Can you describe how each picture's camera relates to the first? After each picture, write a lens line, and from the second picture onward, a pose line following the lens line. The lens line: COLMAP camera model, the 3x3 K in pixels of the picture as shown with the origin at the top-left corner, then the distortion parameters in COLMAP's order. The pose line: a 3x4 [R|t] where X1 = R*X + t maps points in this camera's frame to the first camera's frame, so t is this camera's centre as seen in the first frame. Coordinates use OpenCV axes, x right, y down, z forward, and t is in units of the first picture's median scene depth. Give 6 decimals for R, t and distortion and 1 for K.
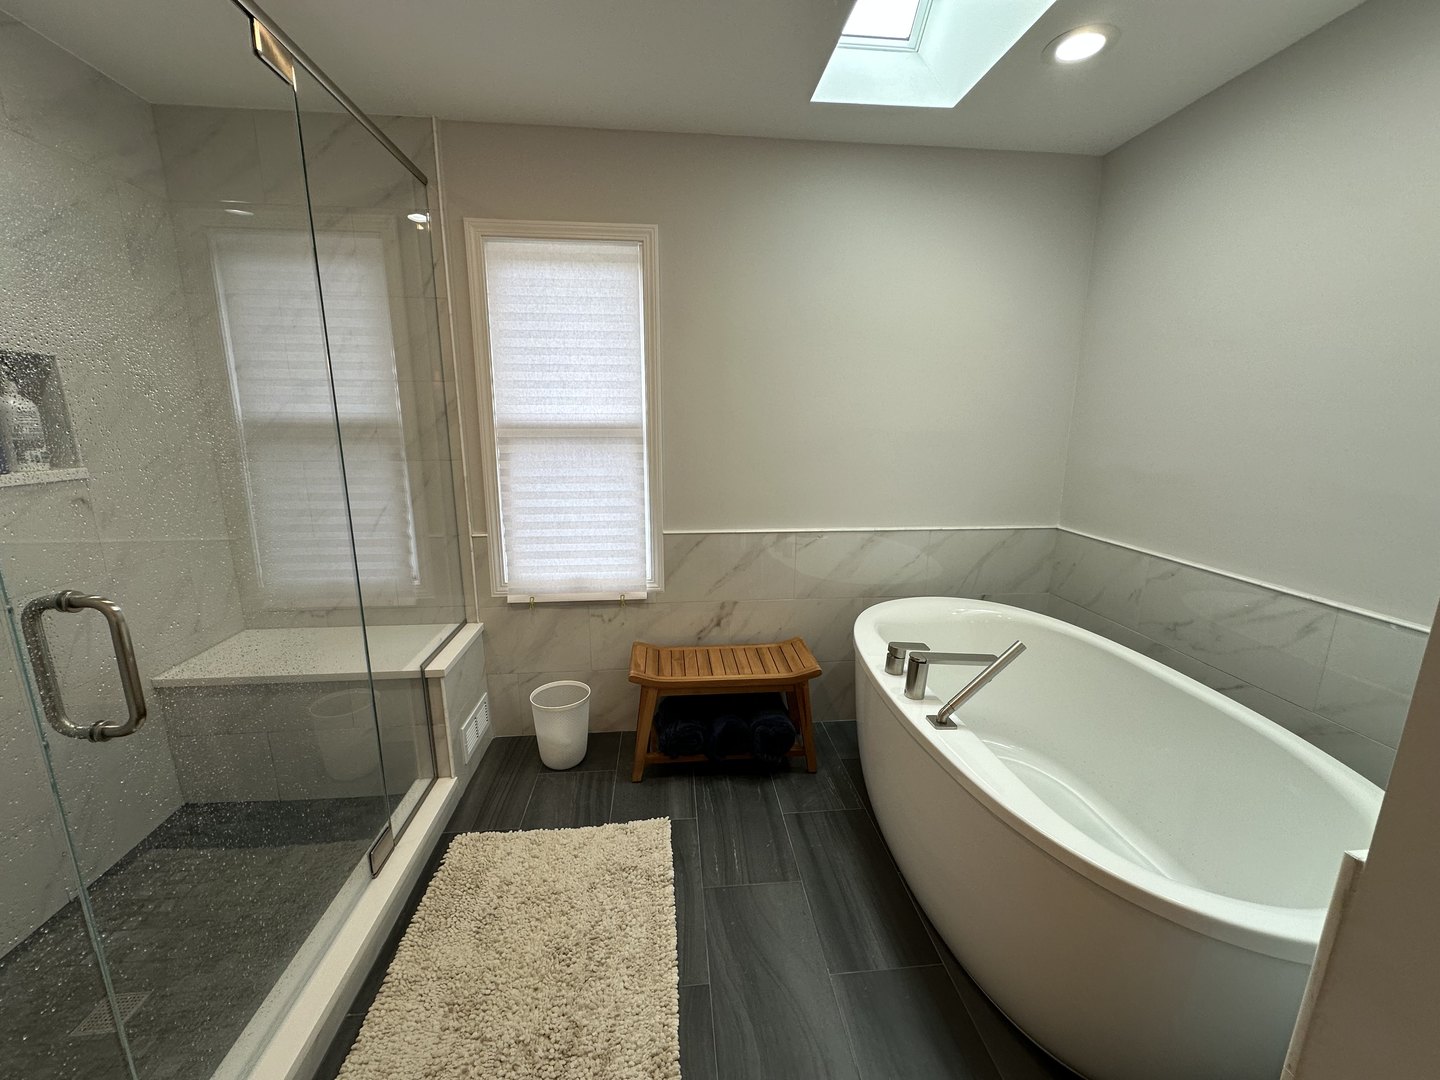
lens RADIAL K [[572.5, 0, 720.0], [0, 572.5, 540.0], [0, 0, 1]] dist [-0.005580, 0.000361]
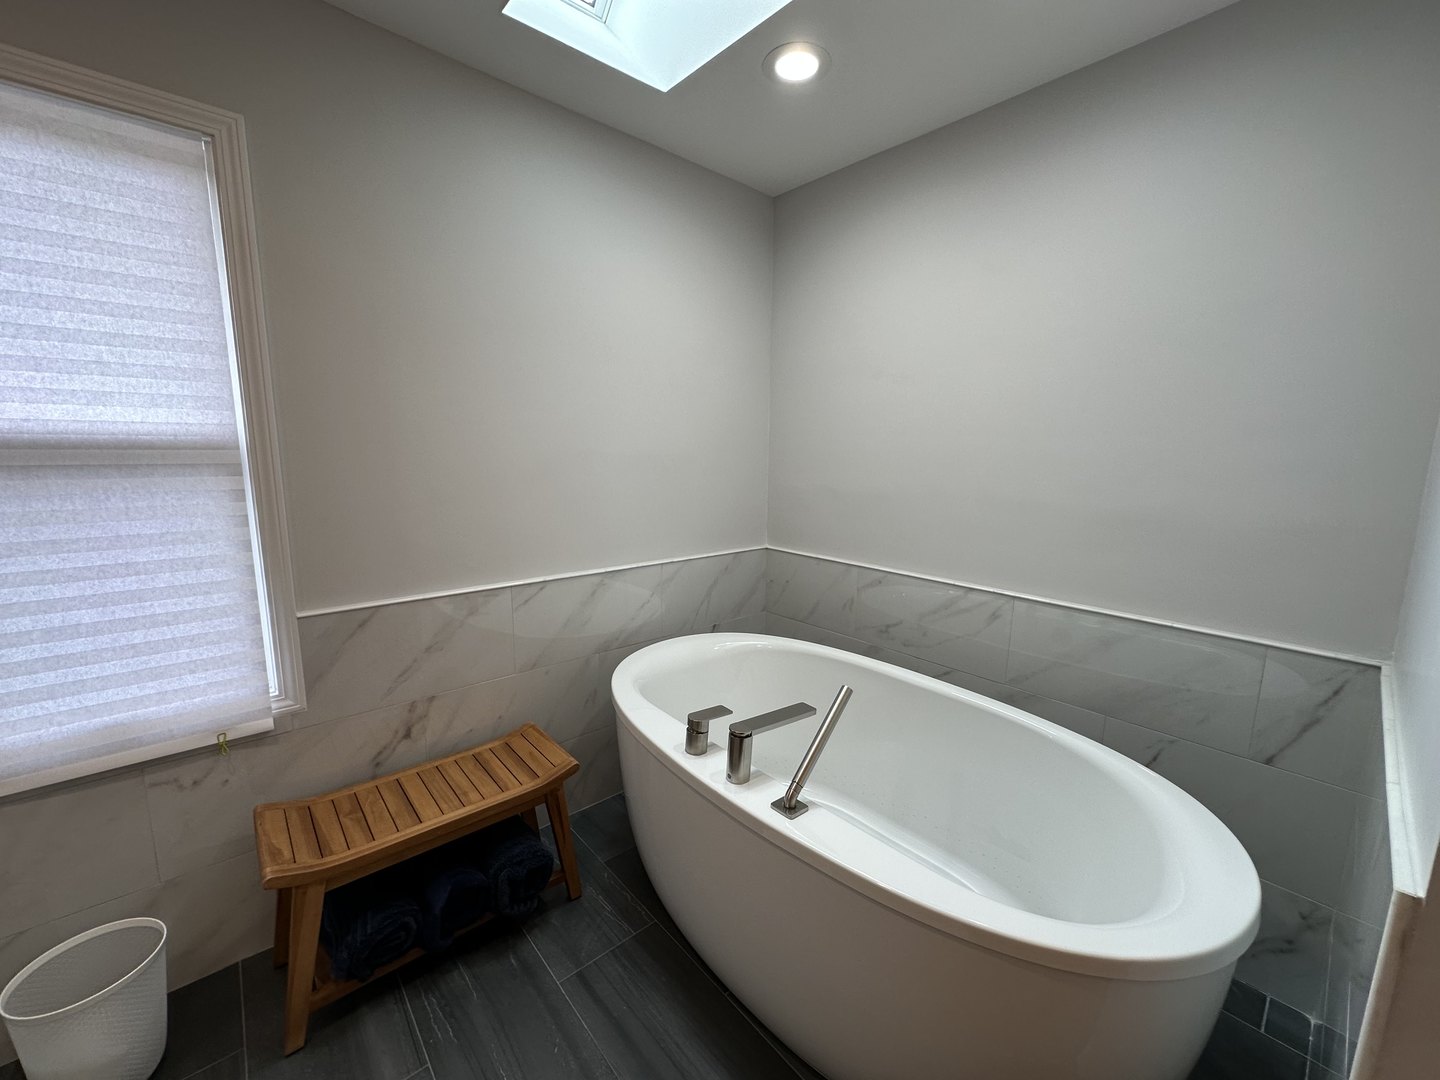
lens RADIAL K [[572.5, 0, 720.0], [0, 572.5, 540.0], [0, 0, 1]] dist [-0.005580, 0.000361]
pose [[0.808773, -0.086506, 0.581725, -0.085179], [0.111704, 0.993713, -0.007532, -0.041036], [-0.577416, 0.071073, 0.813351, 0.235531]]
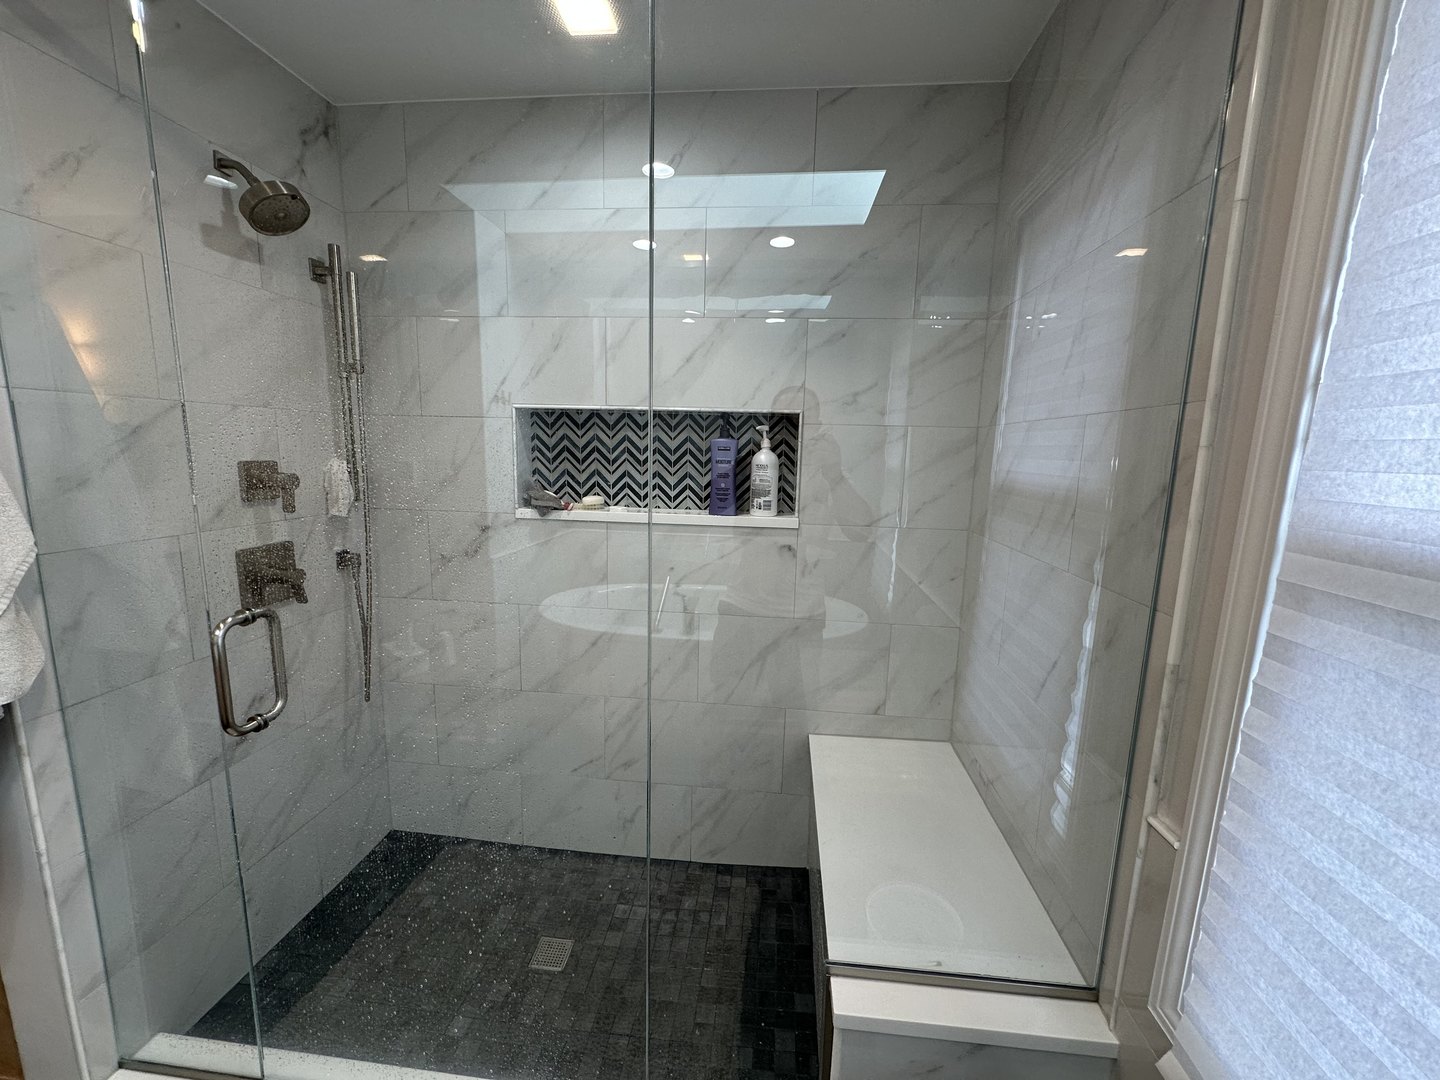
lens RADIAL K [[572.5, 0, 720.0], [0, 572.5, 540.0], [0, 0, 1]] dist [-0.005580, 0.000361]
pose [[-0.204019, 0.147323, -0.967818, -0.053226], [-0.226504, 0.954683, 0.193071, -0.191846], [0.952403, 0.258605, -0.161405, 0.774347]]
